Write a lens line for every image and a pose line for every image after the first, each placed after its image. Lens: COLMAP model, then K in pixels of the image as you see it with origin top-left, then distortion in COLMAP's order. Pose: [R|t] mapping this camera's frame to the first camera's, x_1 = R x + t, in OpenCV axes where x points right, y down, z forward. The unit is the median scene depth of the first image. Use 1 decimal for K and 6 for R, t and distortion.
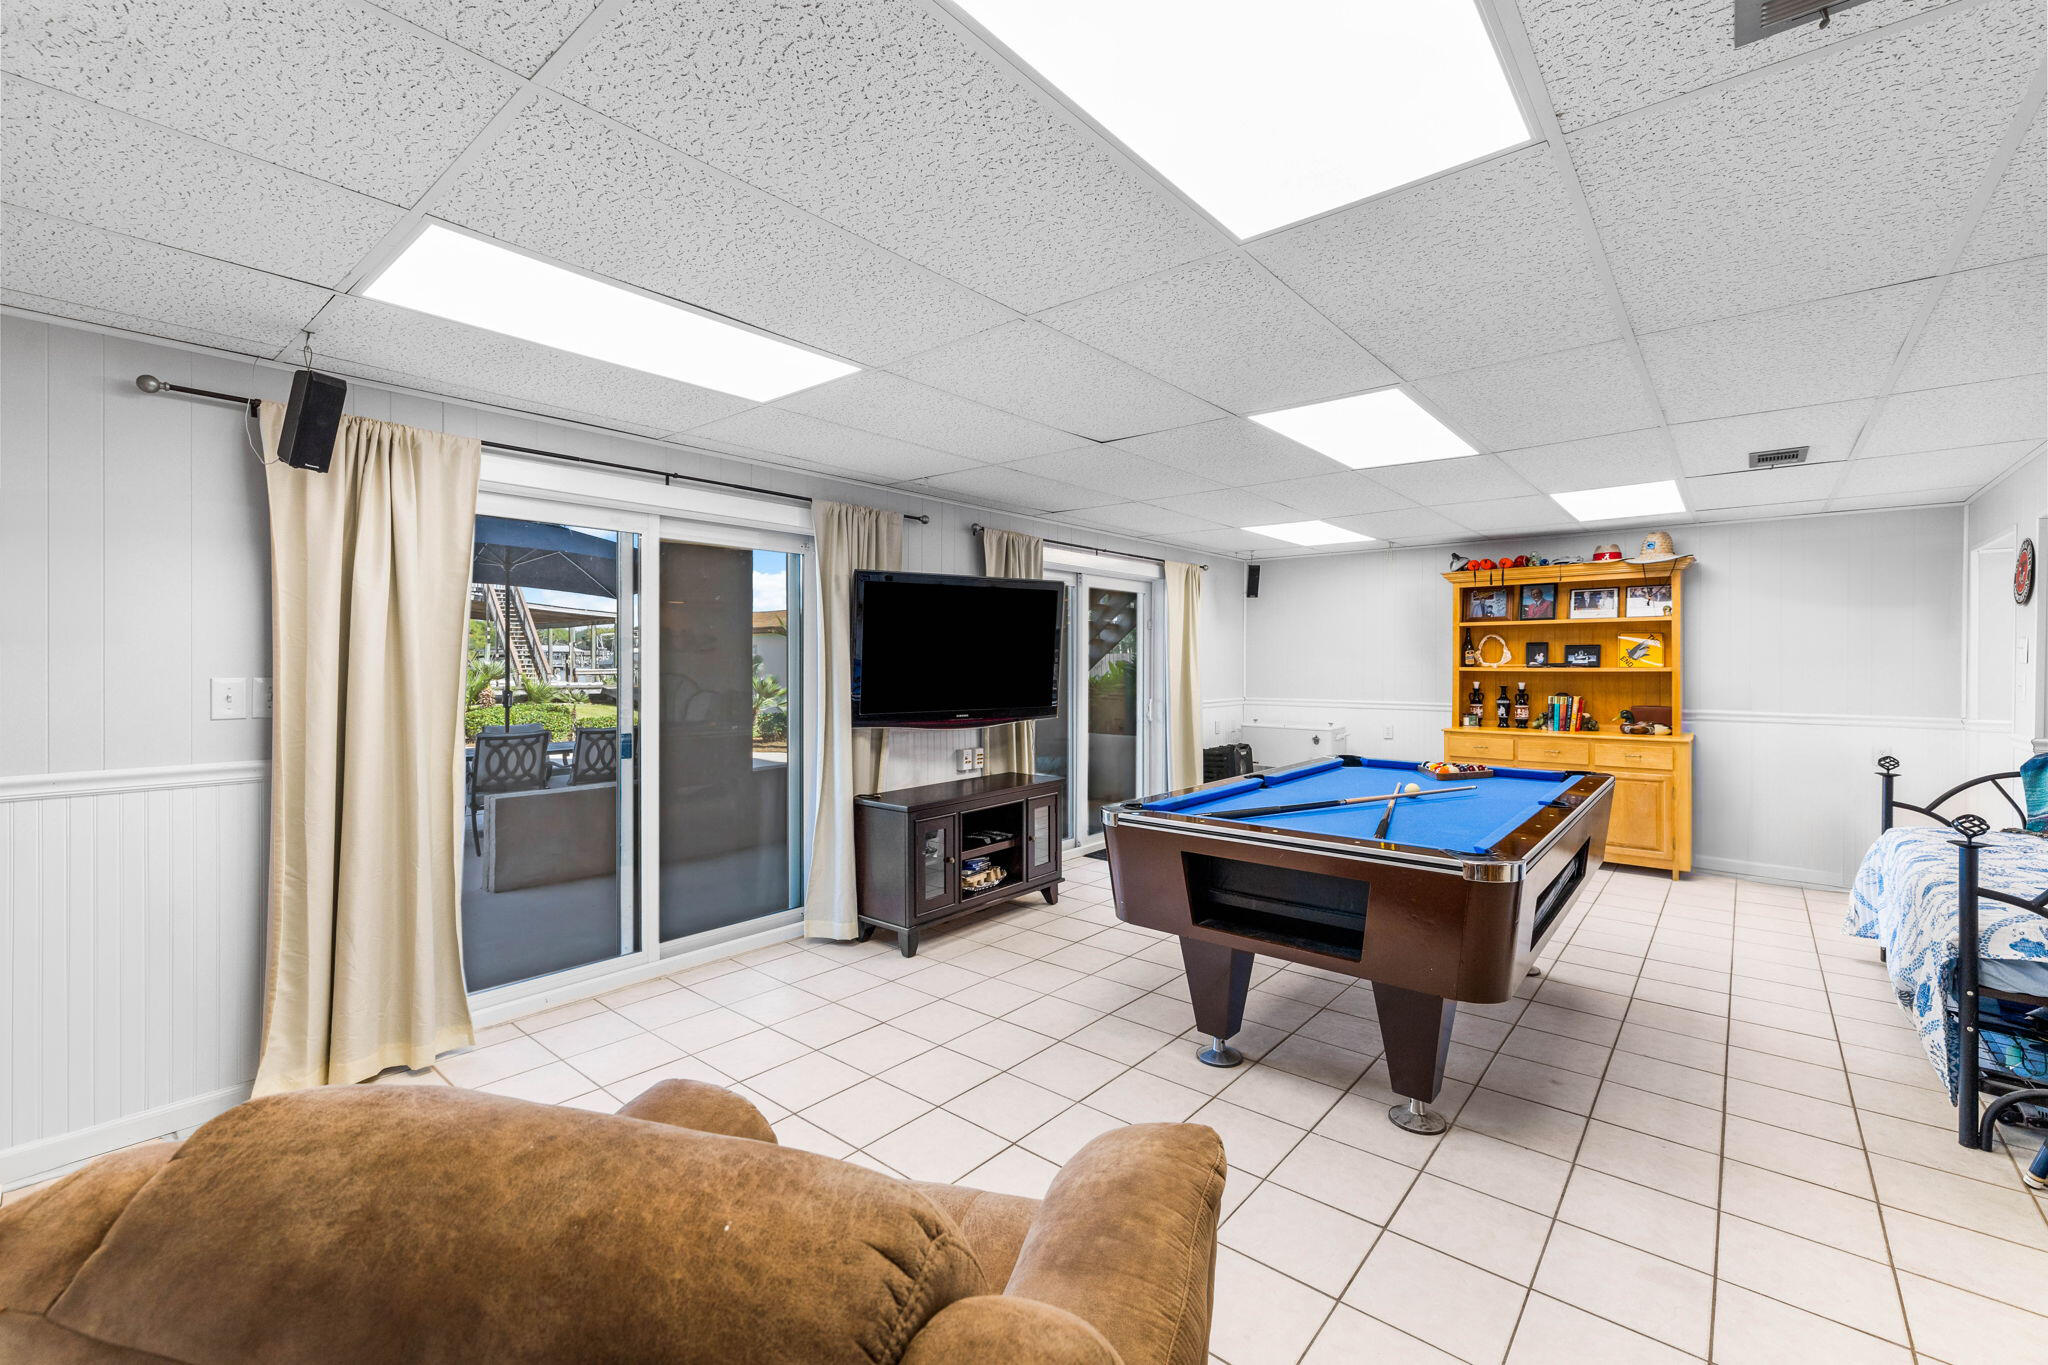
lens RADIAL K [[855.6, 0, 1018.3], [0, 855.6, 662.0], [0, 0, 1]] dist [-0.000061, -0.000057]
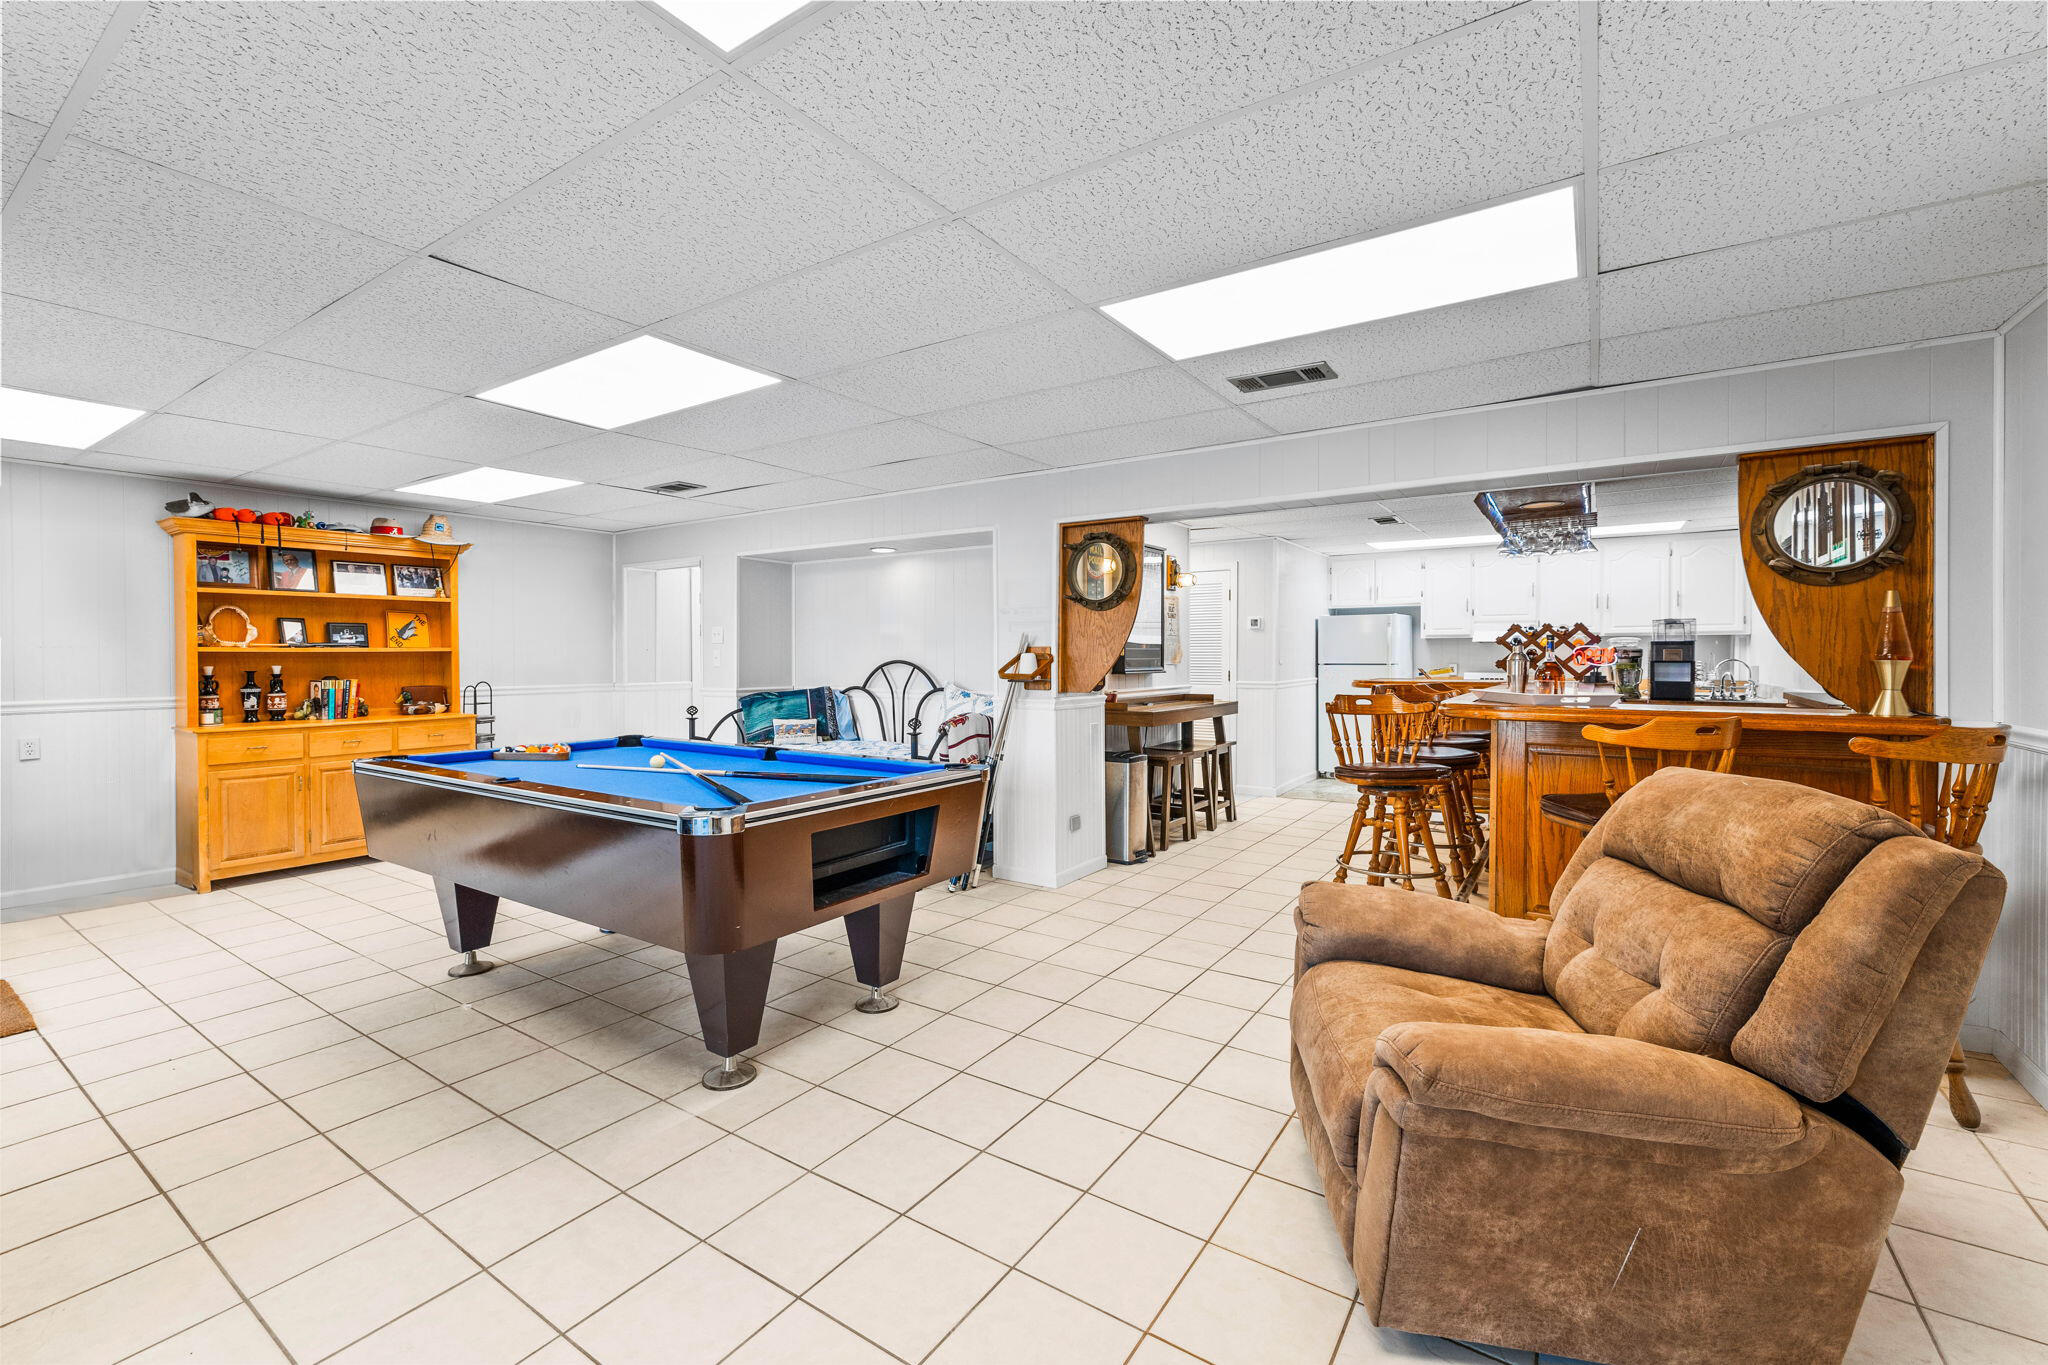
lens RADIAL K [[855.6, 0, 1018.3], [0, 855.6, 662.0], [0, 0, 1]] dist [-0.000061, -0.000057]
pose [[-0.114493, -0.008251, 0.993390, -0.329814], [0.001911, 0.999962, 0.008526, 0.015333], [-0.993422, 0.002875, -0.114473, 0.399887]]
